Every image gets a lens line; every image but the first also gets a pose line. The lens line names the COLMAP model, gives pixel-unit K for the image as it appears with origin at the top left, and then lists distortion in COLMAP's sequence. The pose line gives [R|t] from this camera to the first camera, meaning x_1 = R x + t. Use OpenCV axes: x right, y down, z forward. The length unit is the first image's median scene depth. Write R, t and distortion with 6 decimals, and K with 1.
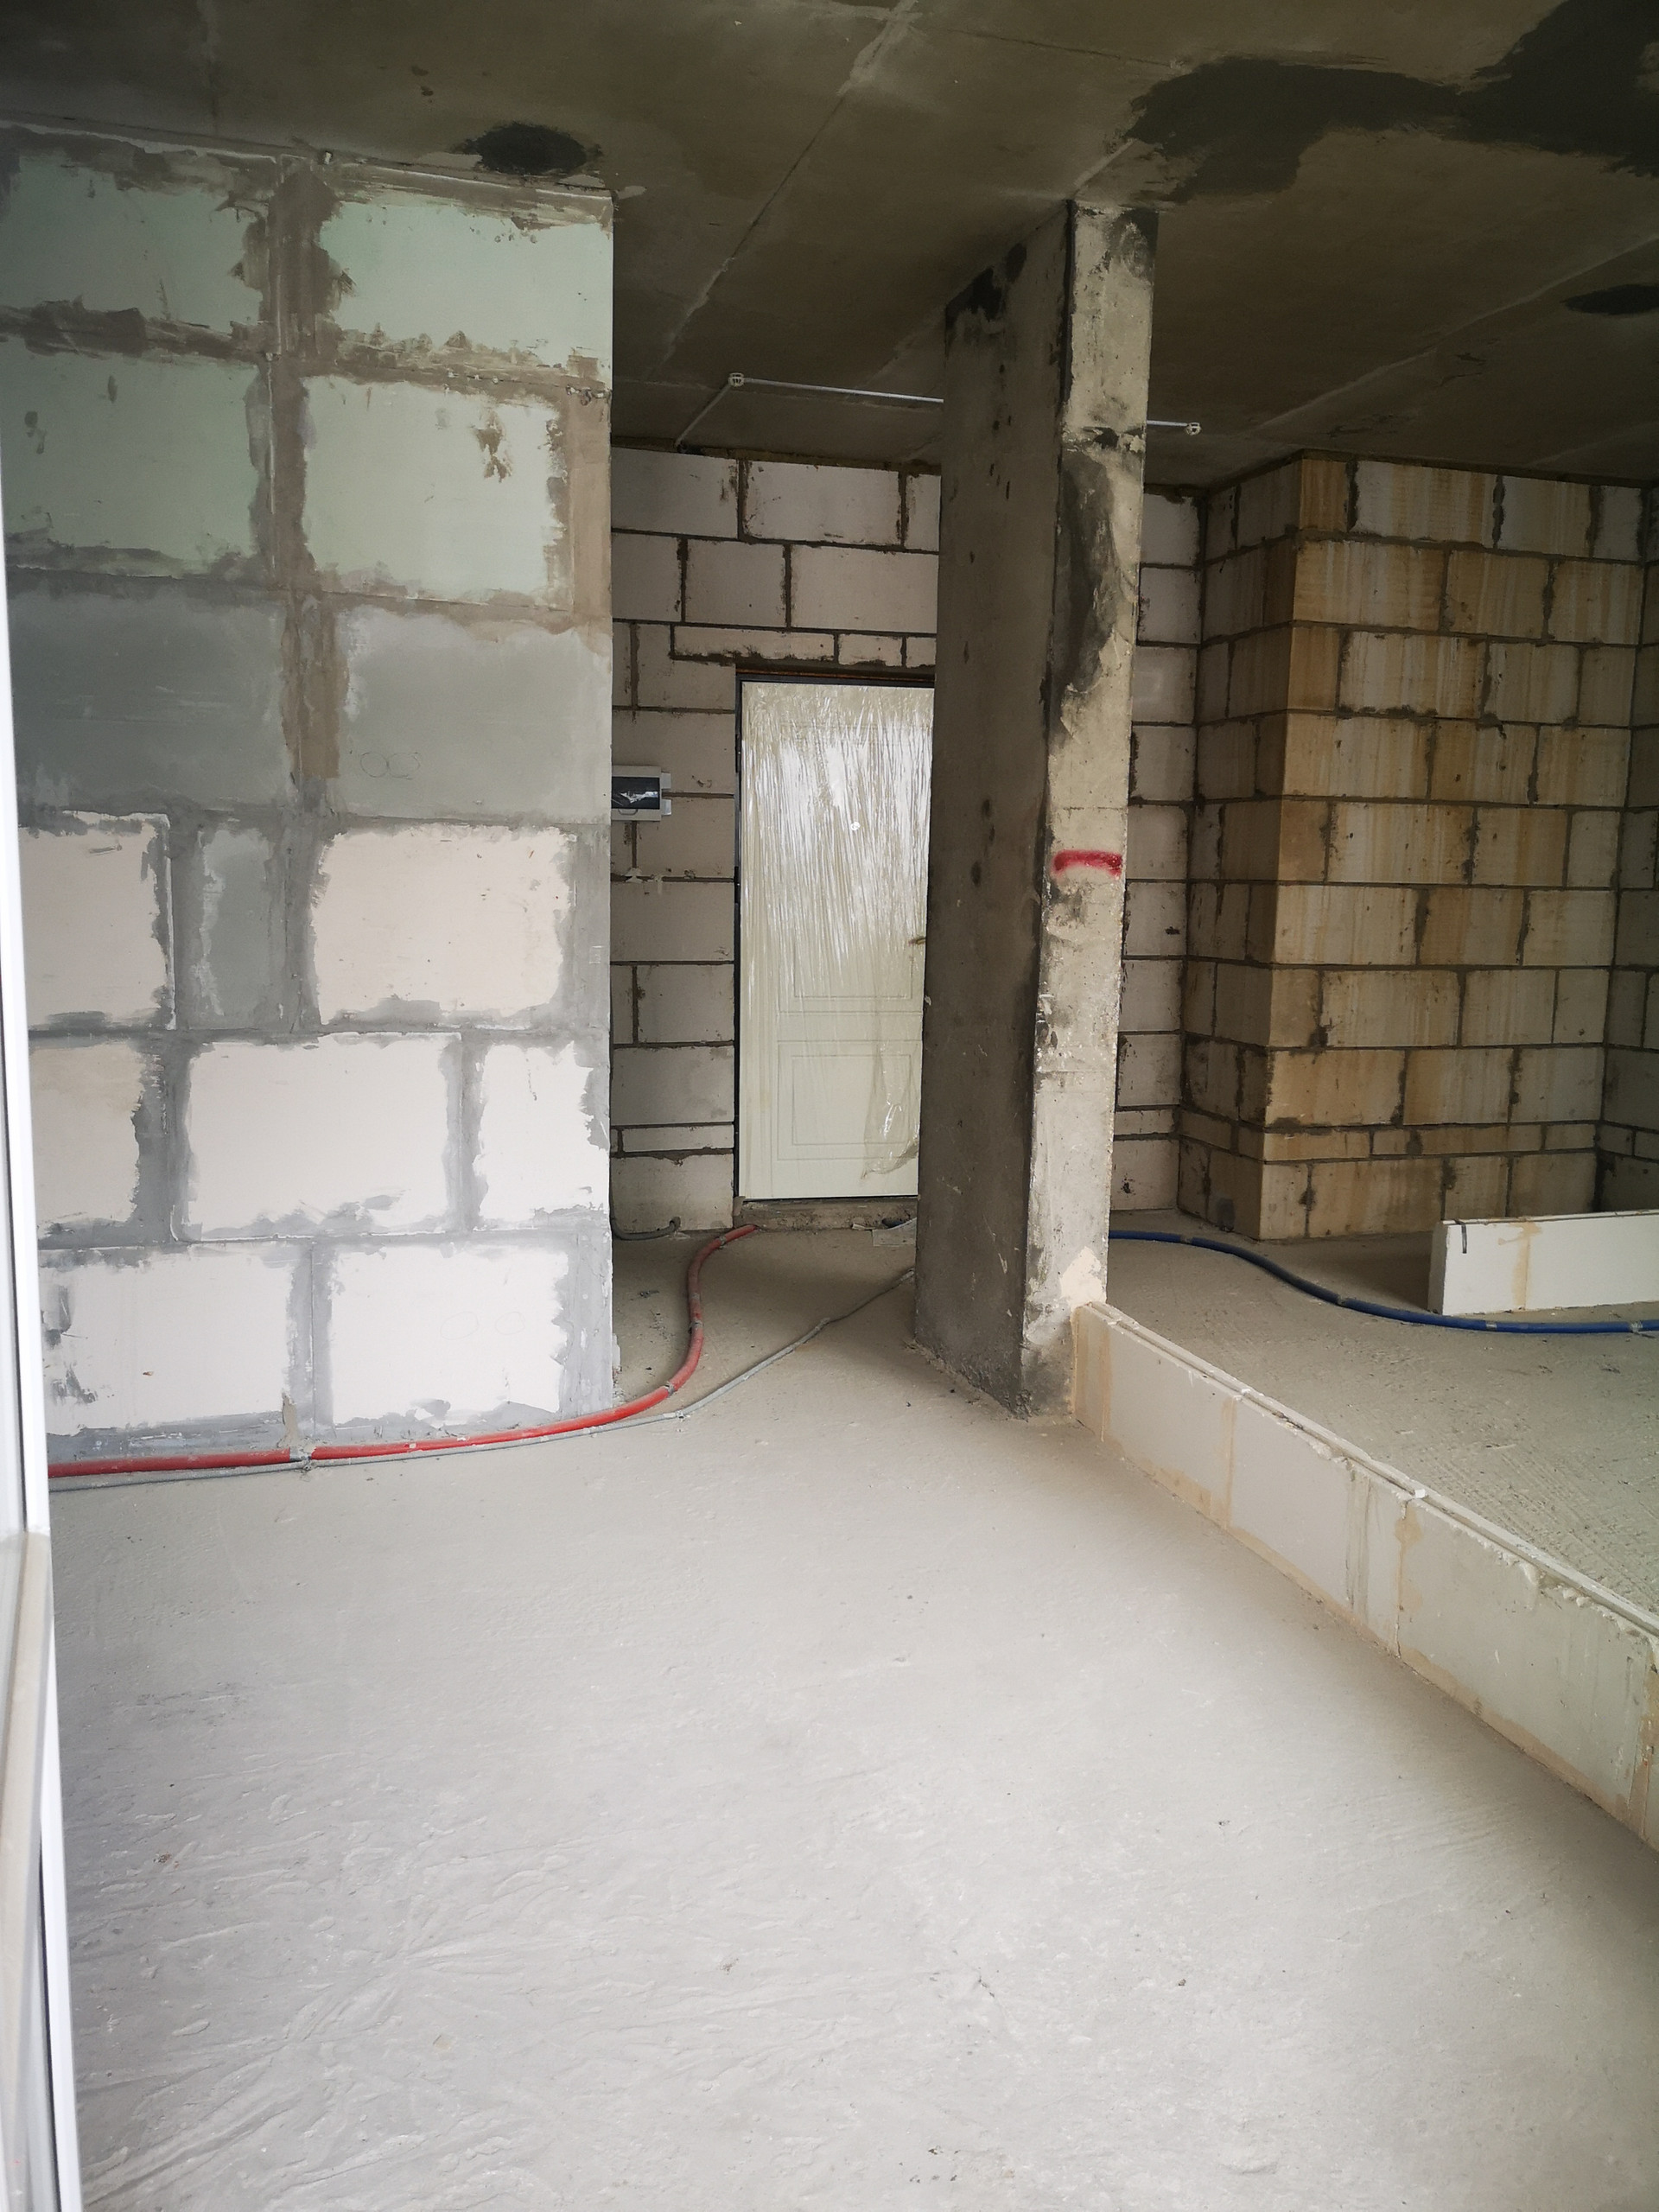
lens RADIAL K [[1694.5, 0, 830.3], [0, 1694.5, 1101.5], [0, 0, 1]] dist [0.066060, -0.068669]
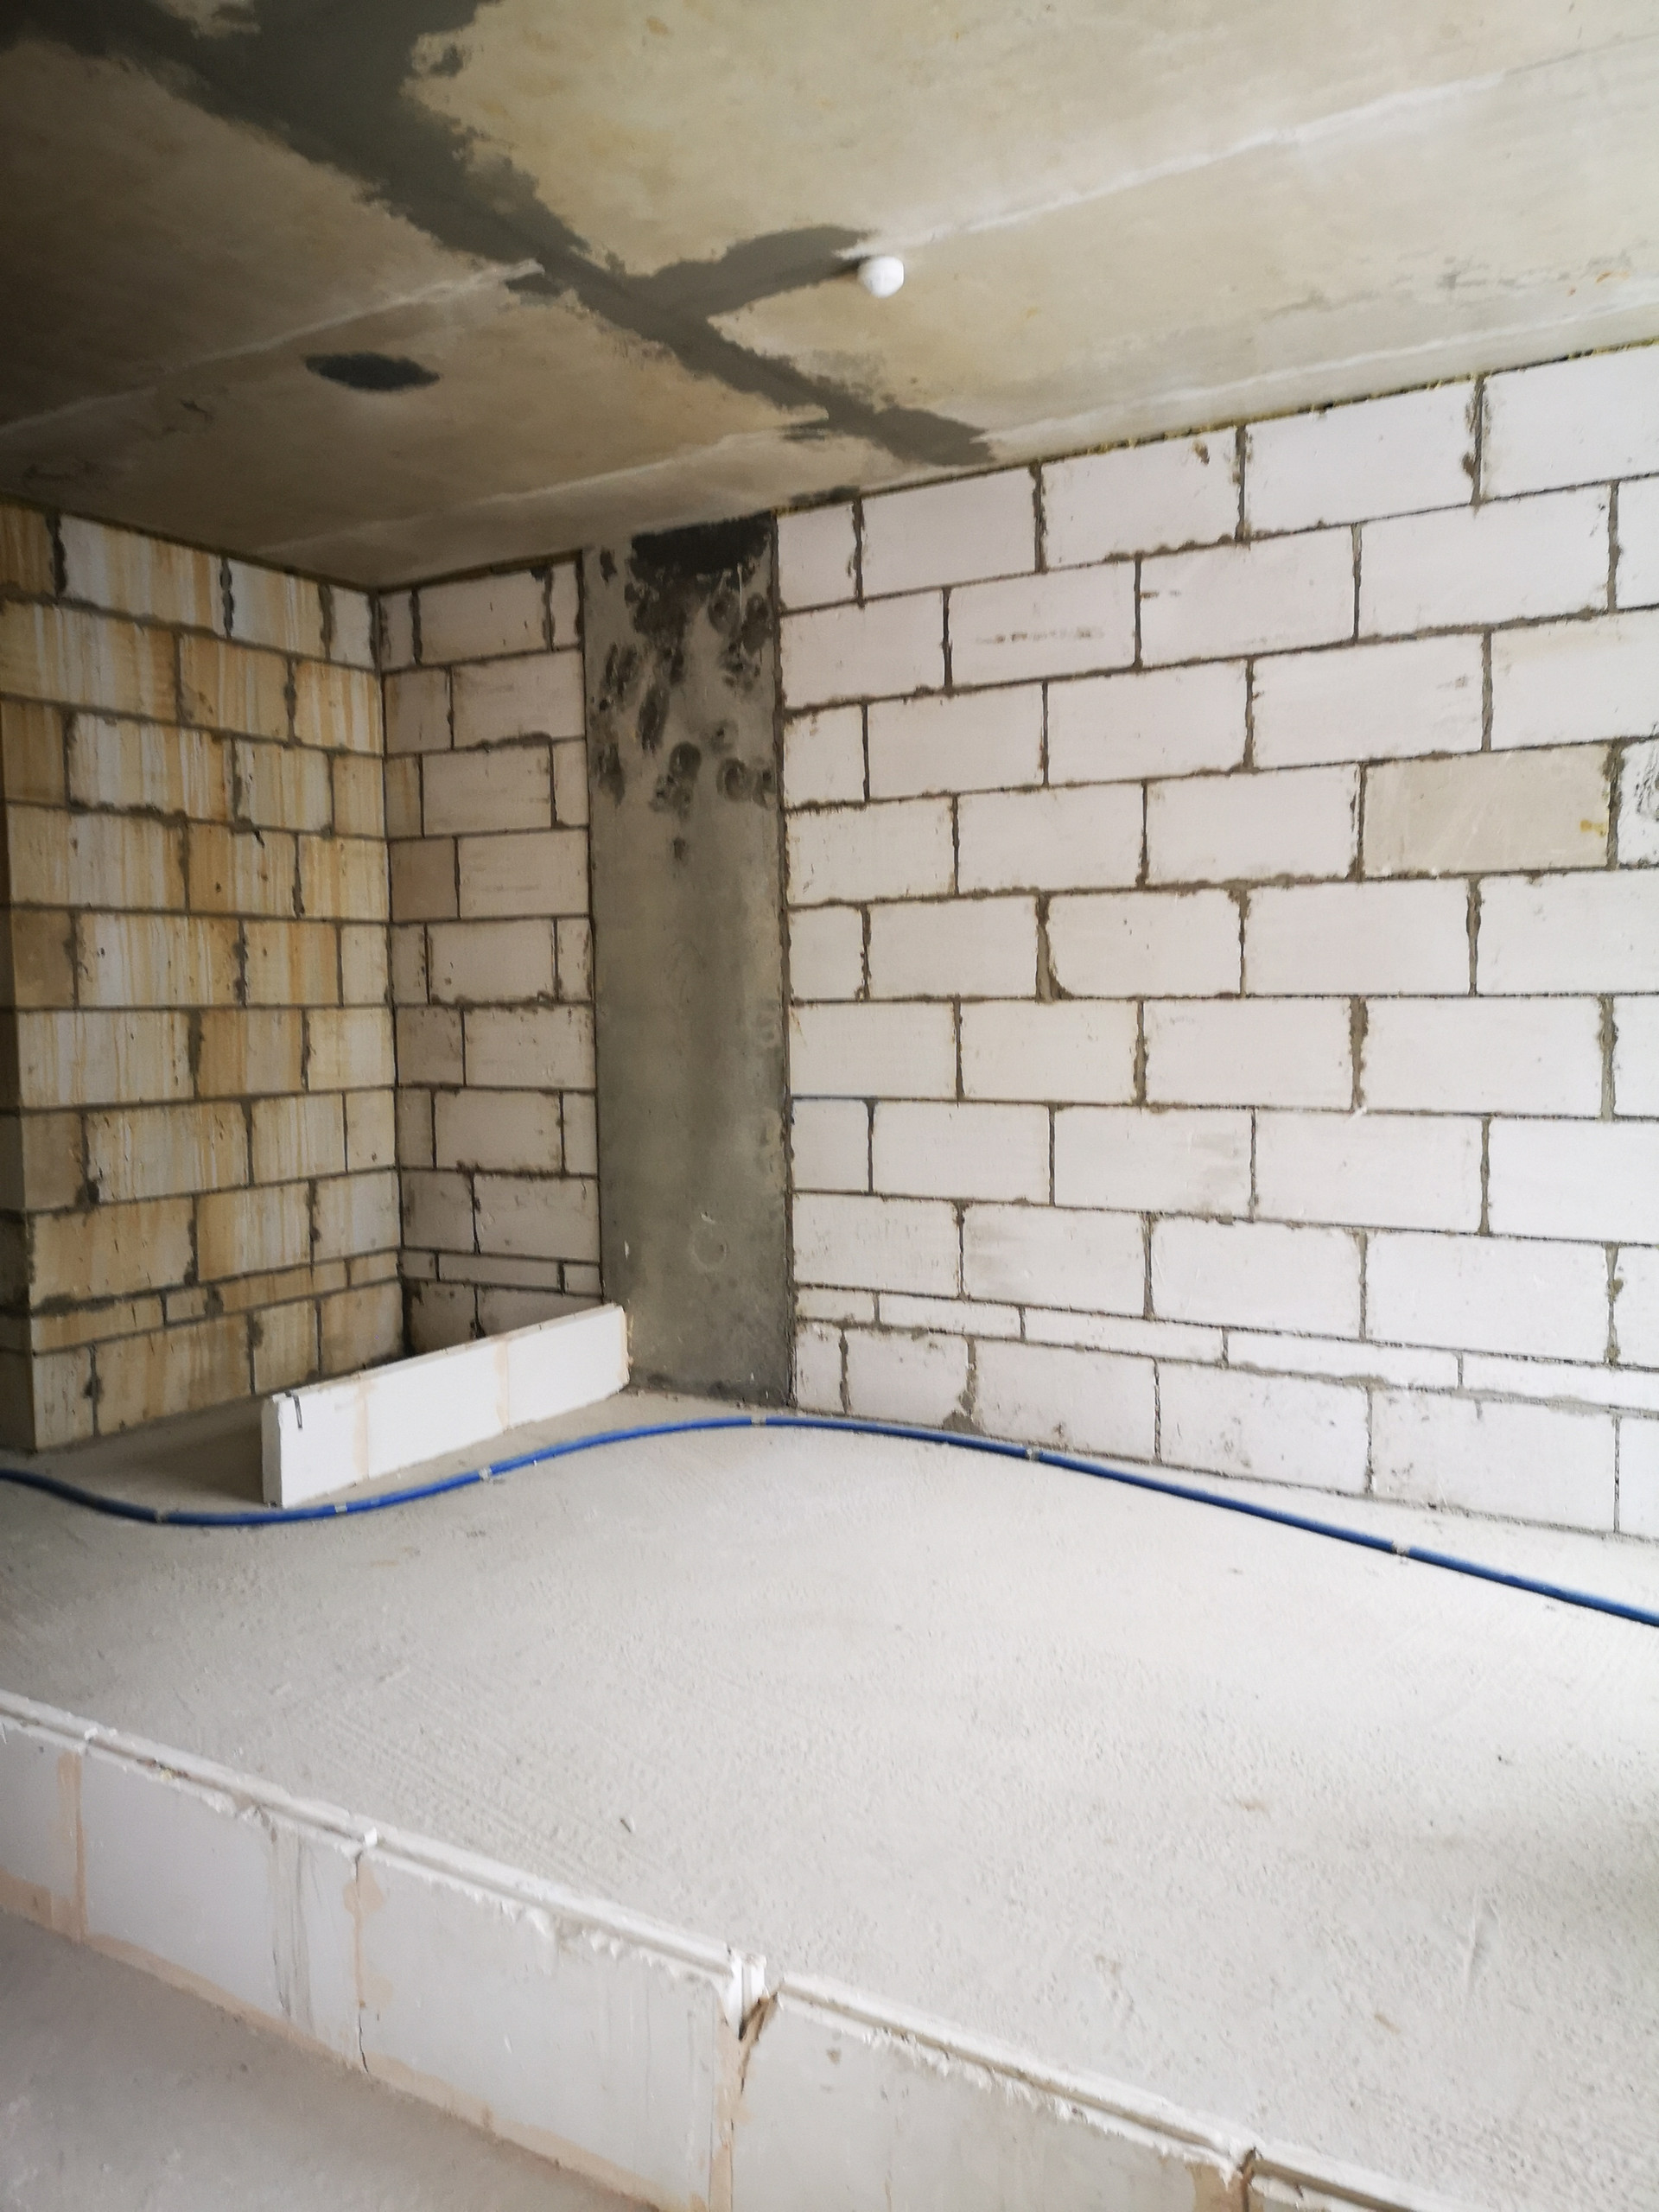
lens RADIAL K [[1694.2, 0, 829.5], [0, 1694.2, 1106.0], [0, 0, 1]] dist [0.067608, -0.070016]
pose [[0.750710, -0.072963, 0.656591, 0.013459], [0.113308, 0.993375, -0.019162, -0.023027], [-0.650843, 0.088782, 0.754003, 0.132114]]
